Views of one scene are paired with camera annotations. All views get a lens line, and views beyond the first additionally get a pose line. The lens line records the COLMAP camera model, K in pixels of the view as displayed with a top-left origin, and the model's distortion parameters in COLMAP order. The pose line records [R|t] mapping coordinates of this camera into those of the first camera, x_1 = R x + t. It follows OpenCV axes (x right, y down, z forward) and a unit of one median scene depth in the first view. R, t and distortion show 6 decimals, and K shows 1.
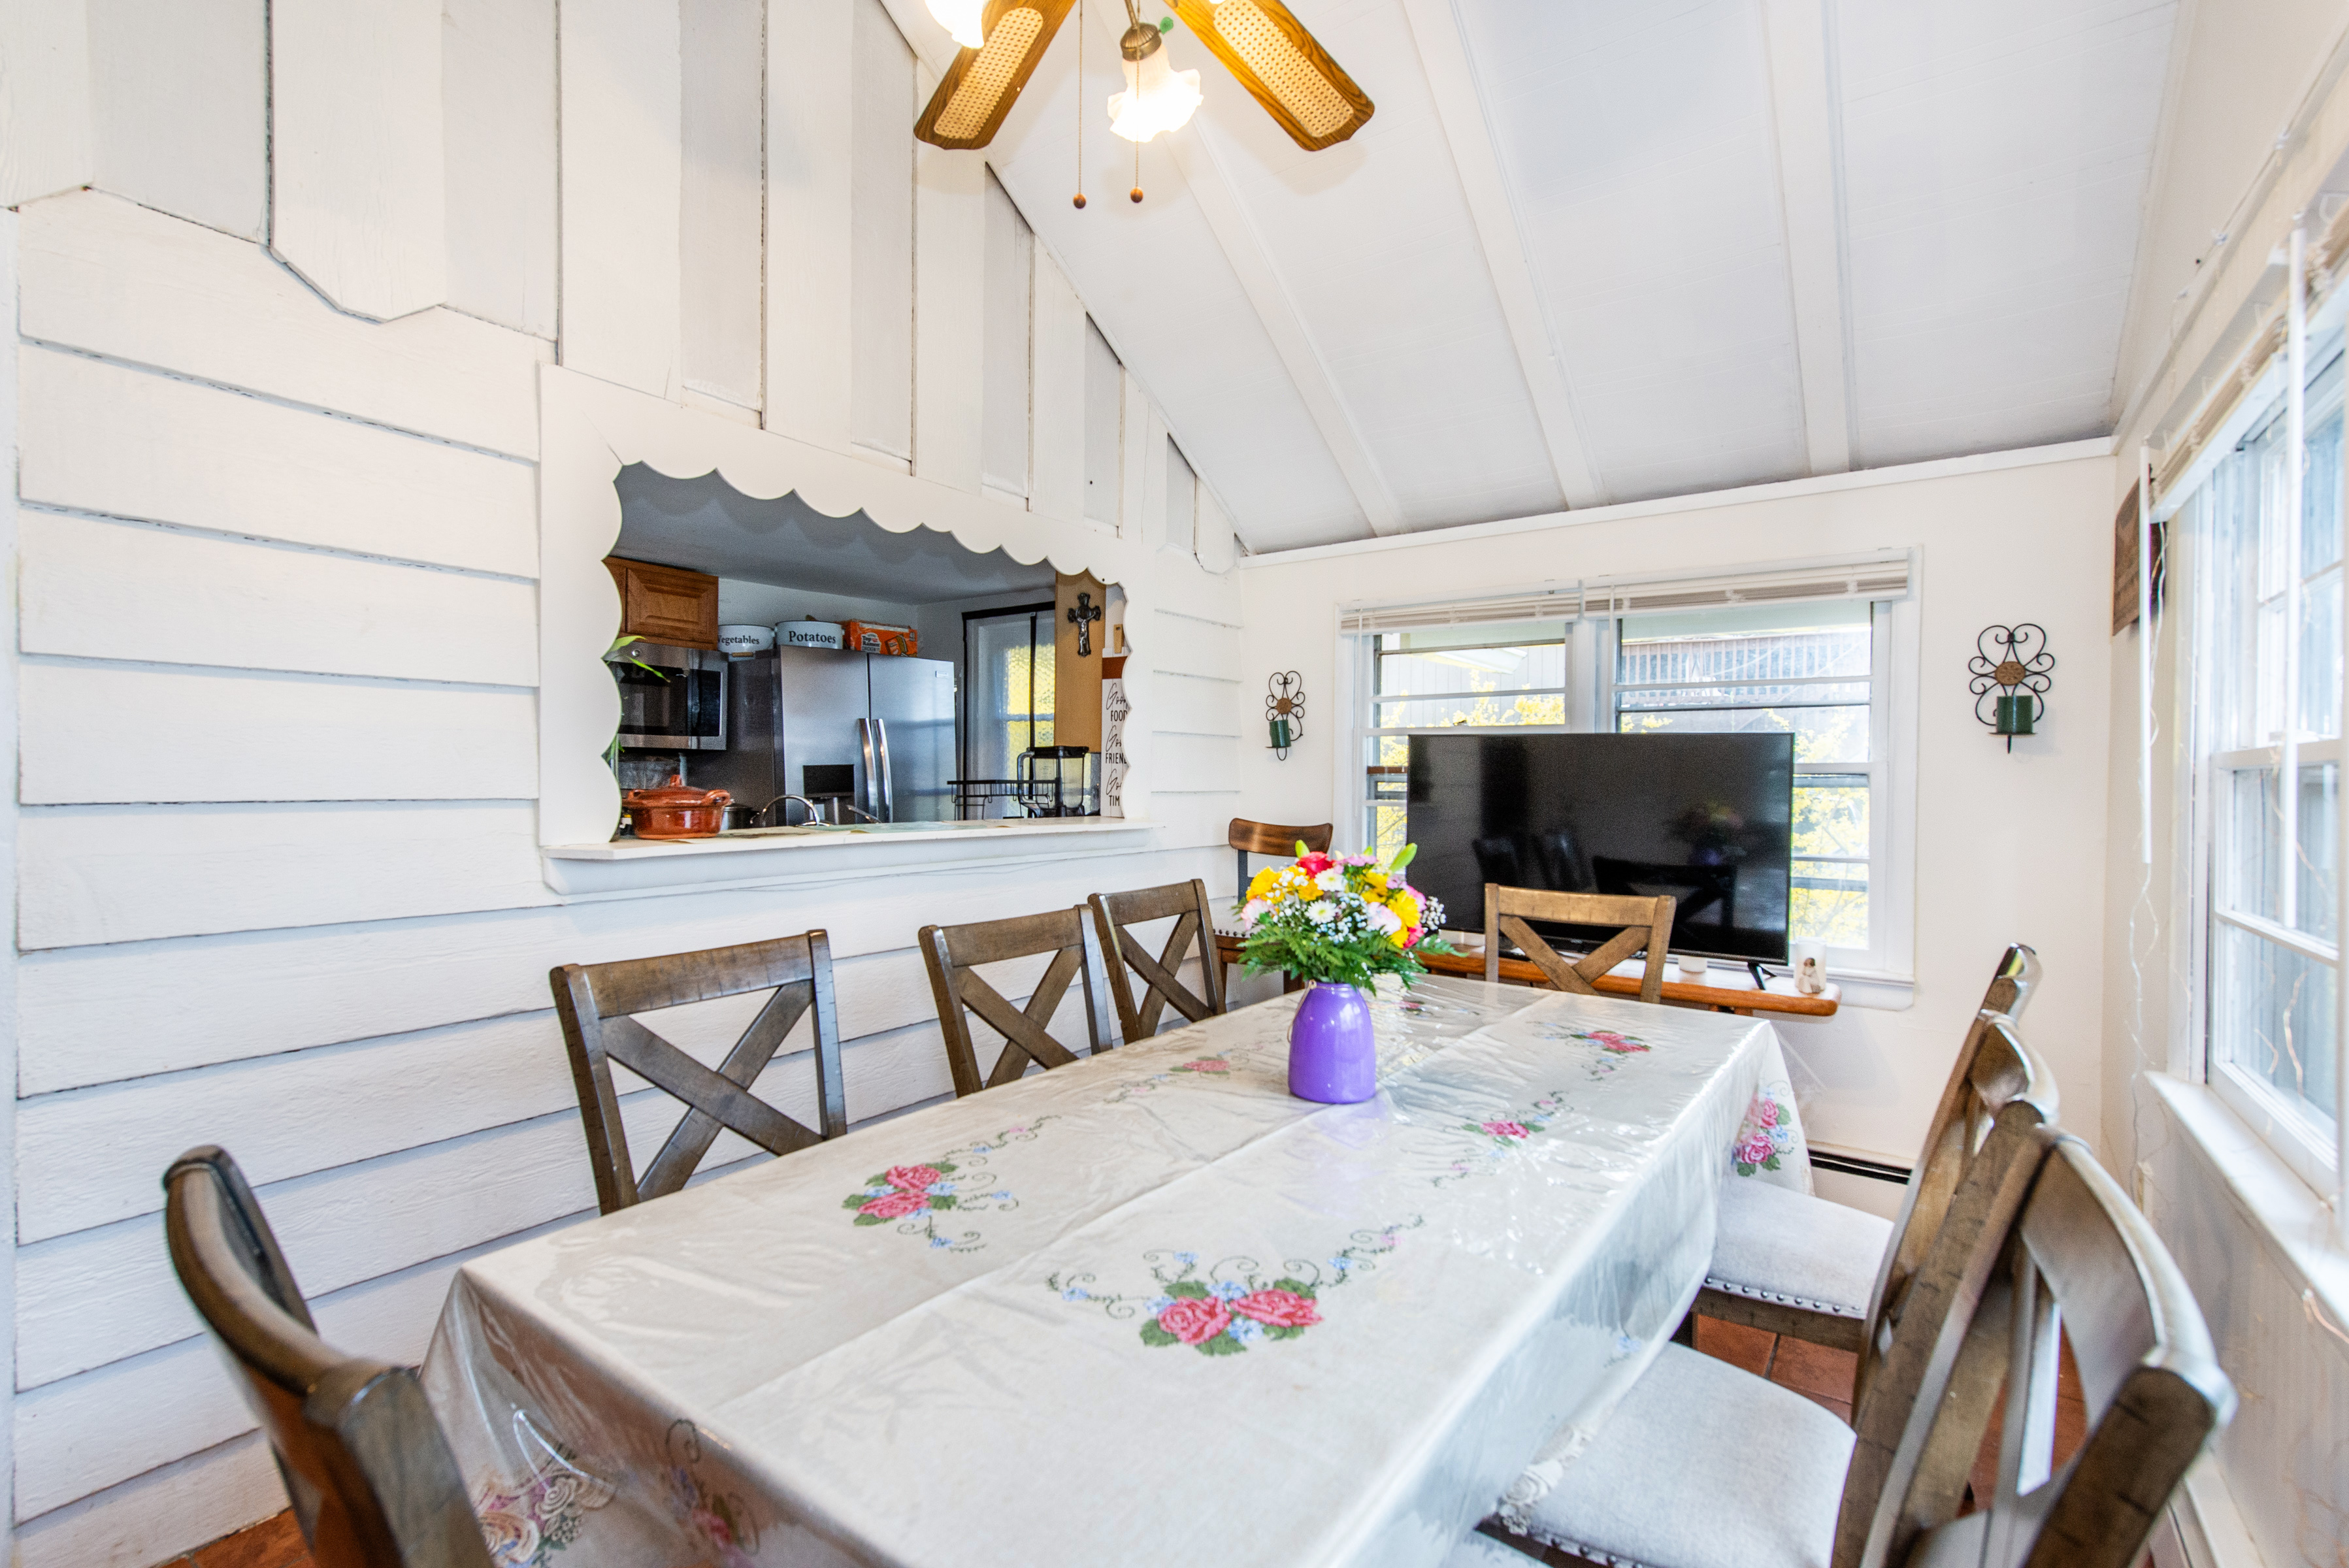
lens RADIAL K [[1059.4, 0, 1151.5], [0, 1059.4, 795.5], [0, 0, 1]] dist [0.014901, 0.000073]
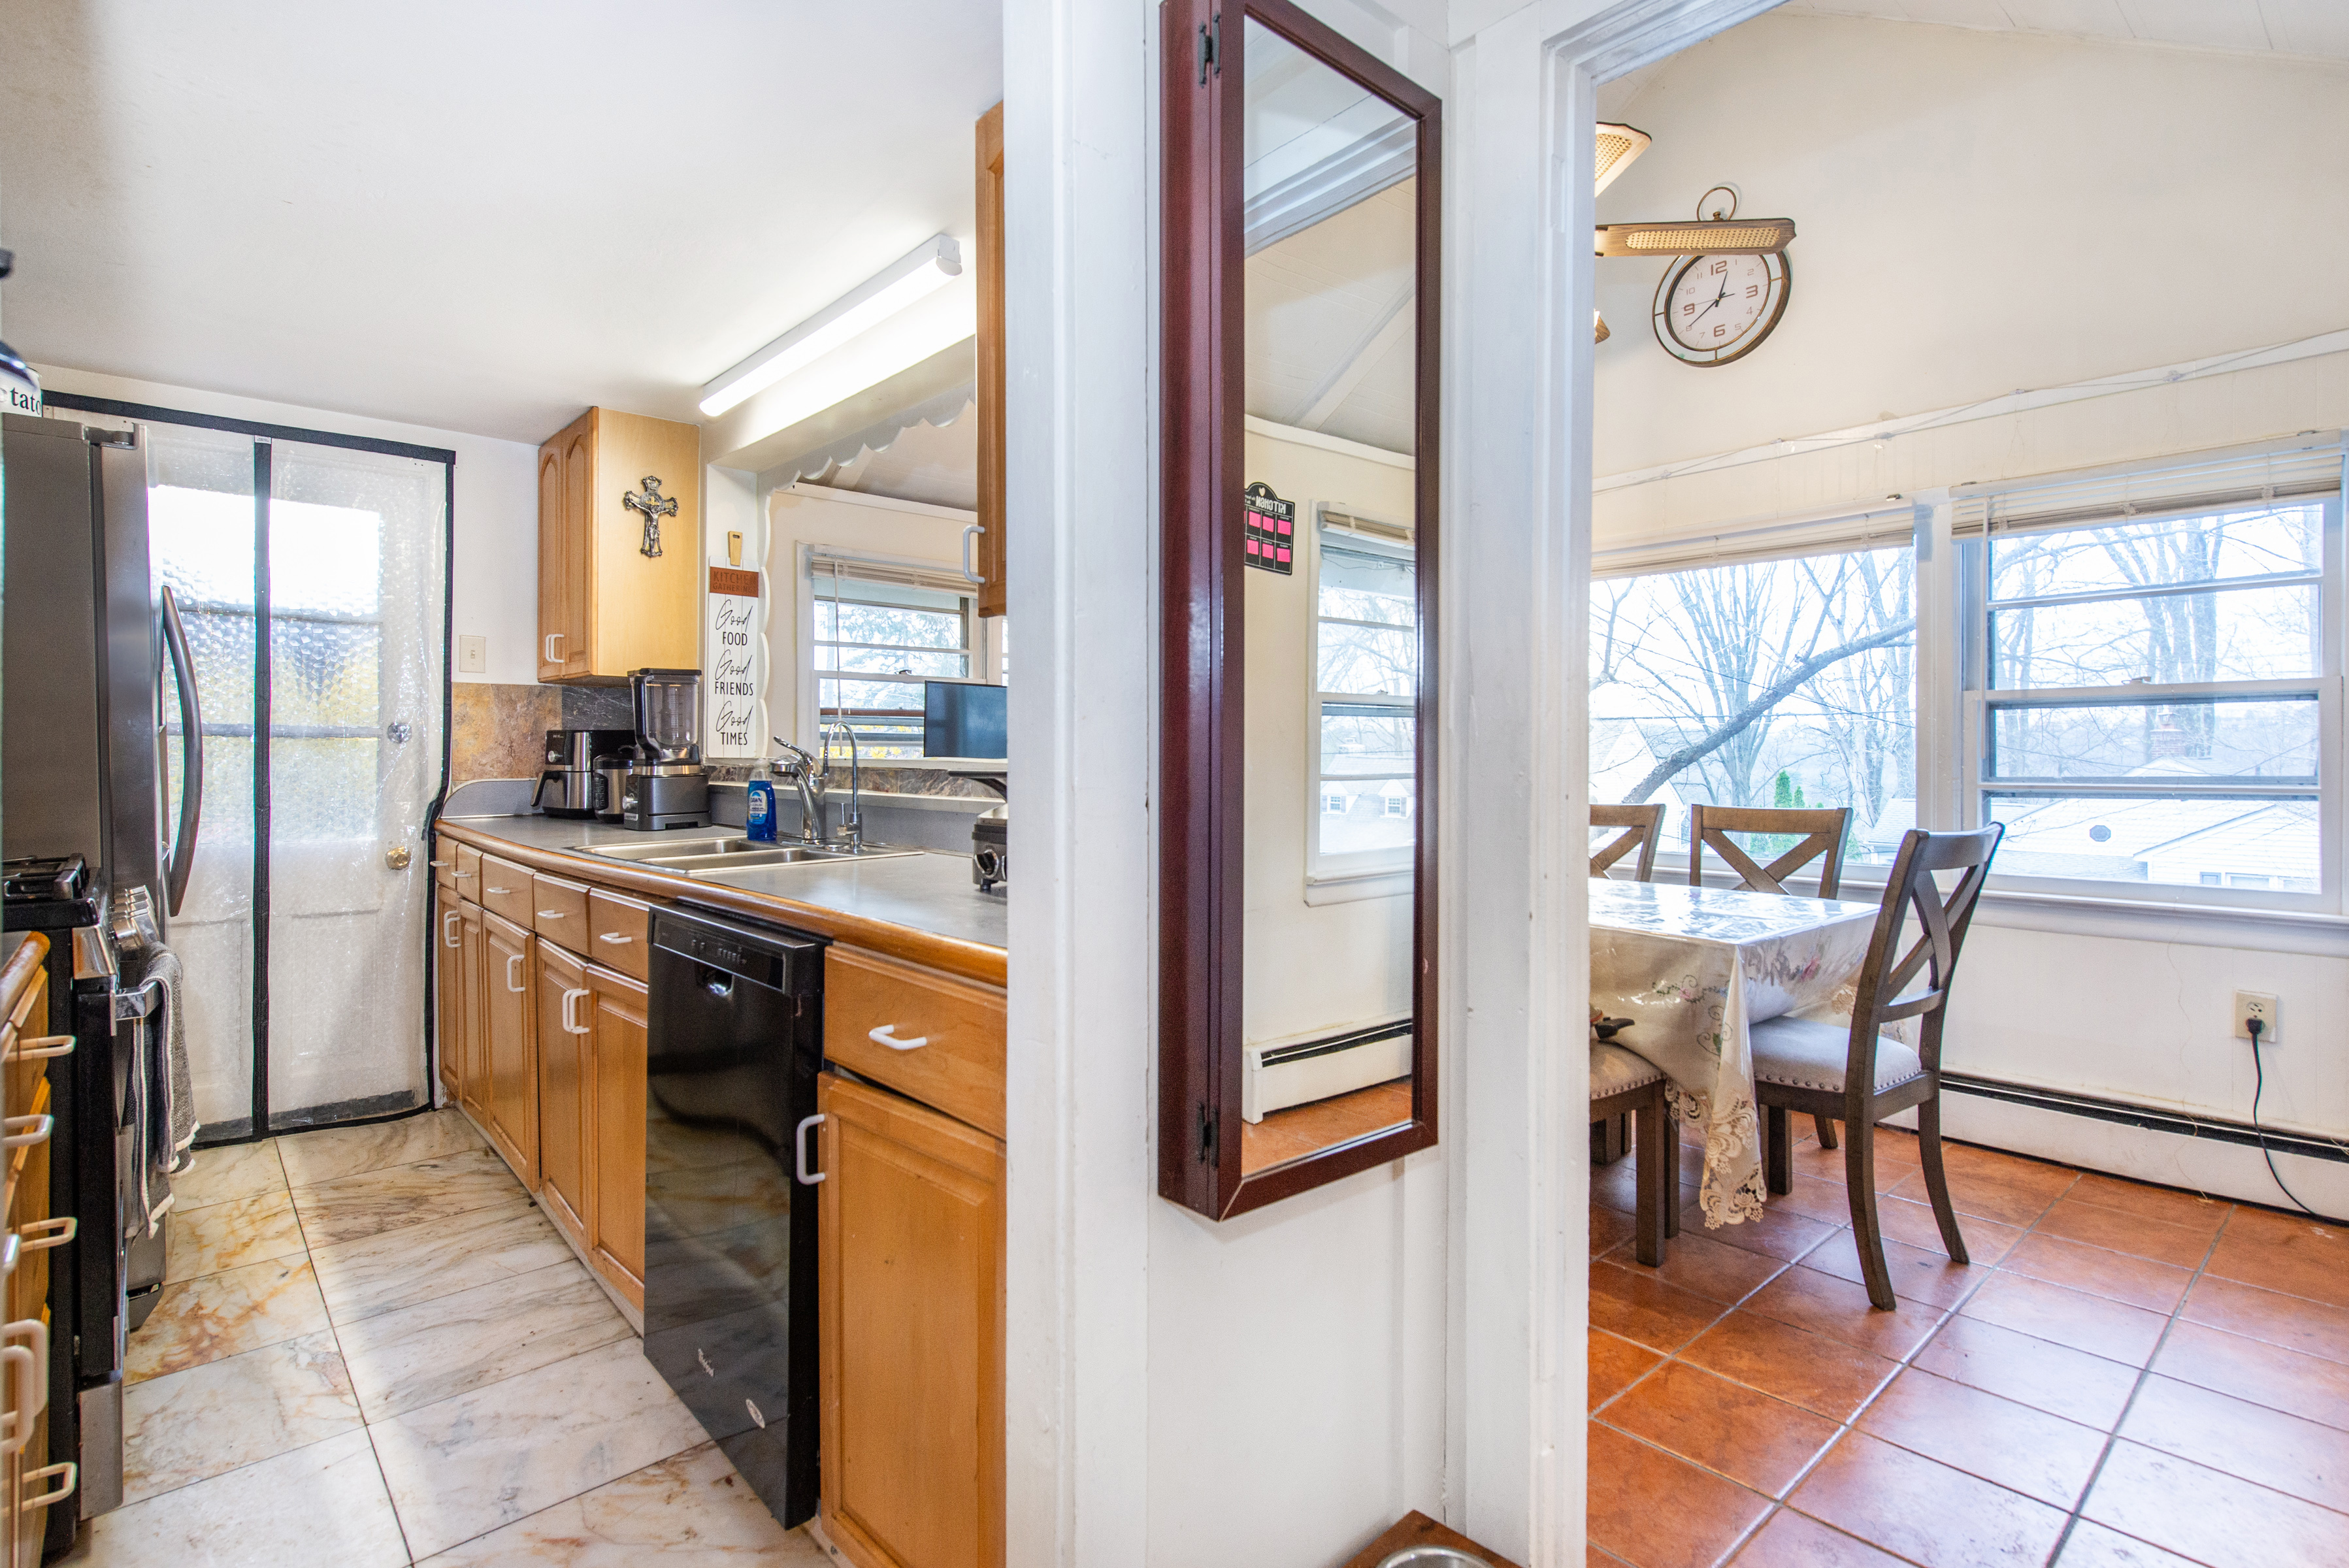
lens RADIAL K [[1154.3, 0, 1165.0], [0, 1154.3, 757.9], [0, 0, 1]] dist [0.014260, -0.007912]
pose [[0.222520, -0.014249, 0.974824, -0.891915], [0.005562, 0.999895, 0.013346, 0.010163], [-0.974912, 0.002452, 0.222576, 0.463212]]
